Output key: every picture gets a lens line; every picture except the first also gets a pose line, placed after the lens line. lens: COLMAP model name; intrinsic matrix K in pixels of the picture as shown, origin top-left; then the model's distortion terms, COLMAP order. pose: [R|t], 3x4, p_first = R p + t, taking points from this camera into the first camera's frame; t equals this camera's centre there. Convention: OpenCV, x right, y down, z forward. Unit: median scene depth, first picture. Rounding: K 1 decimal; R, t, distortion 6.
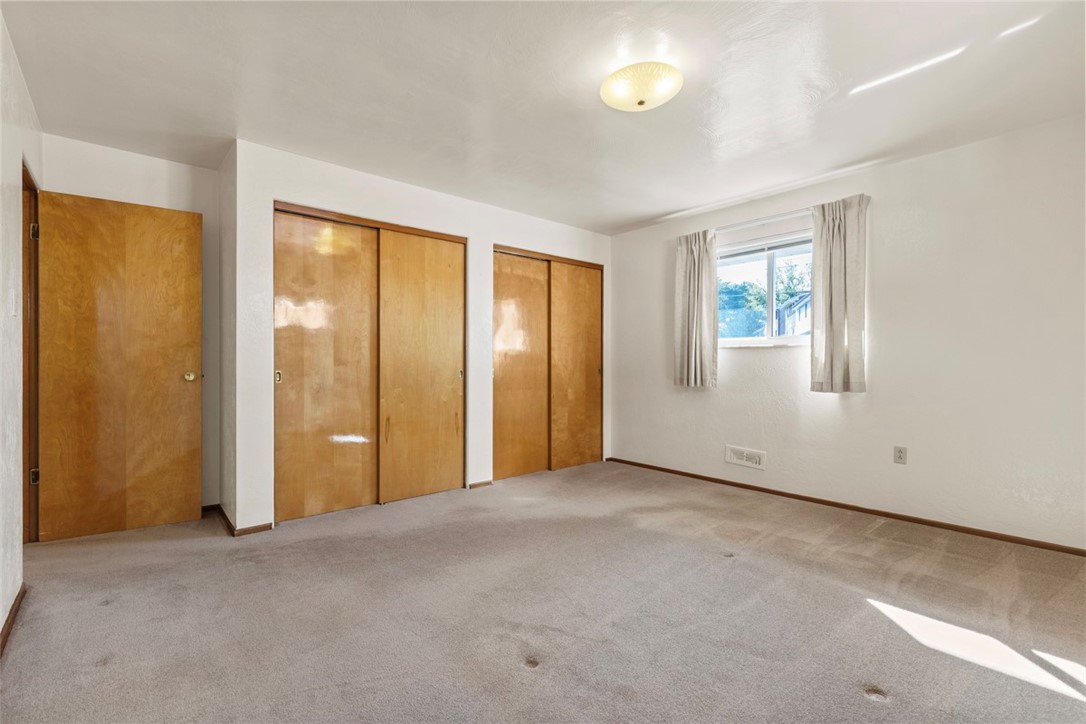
lens RADIAL K [[489.0, 0, 542.9], [0, 489.0, 361.2], [0, 0, 1]] dist [0.004659, -0.002173]
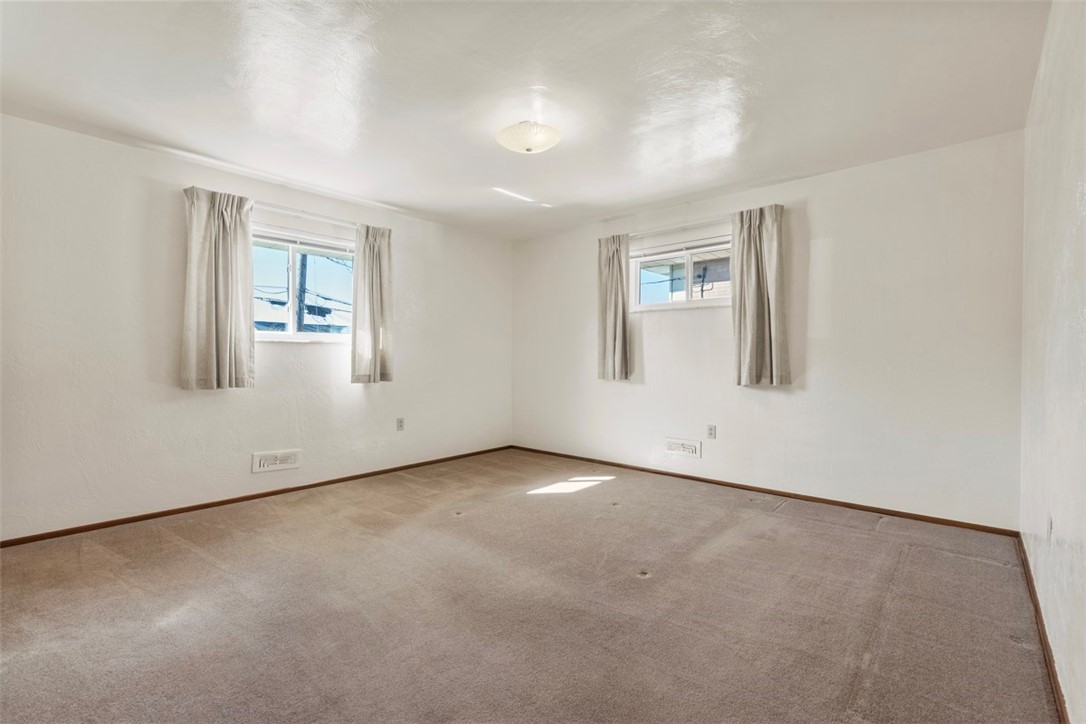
lens RADIAL K [[489.0, 0, 546.7], [0, 489.0, 363.2], [0, 0, 1]] dist [0.004659, -0.002173]
pose [[-0.142743, -0.012227, 0.989684, -0.604676], [-0.006426, 0.999914, 0.011427, -0.002035], [-0.989739, -0.004729, -0.142810, 0.663495]]
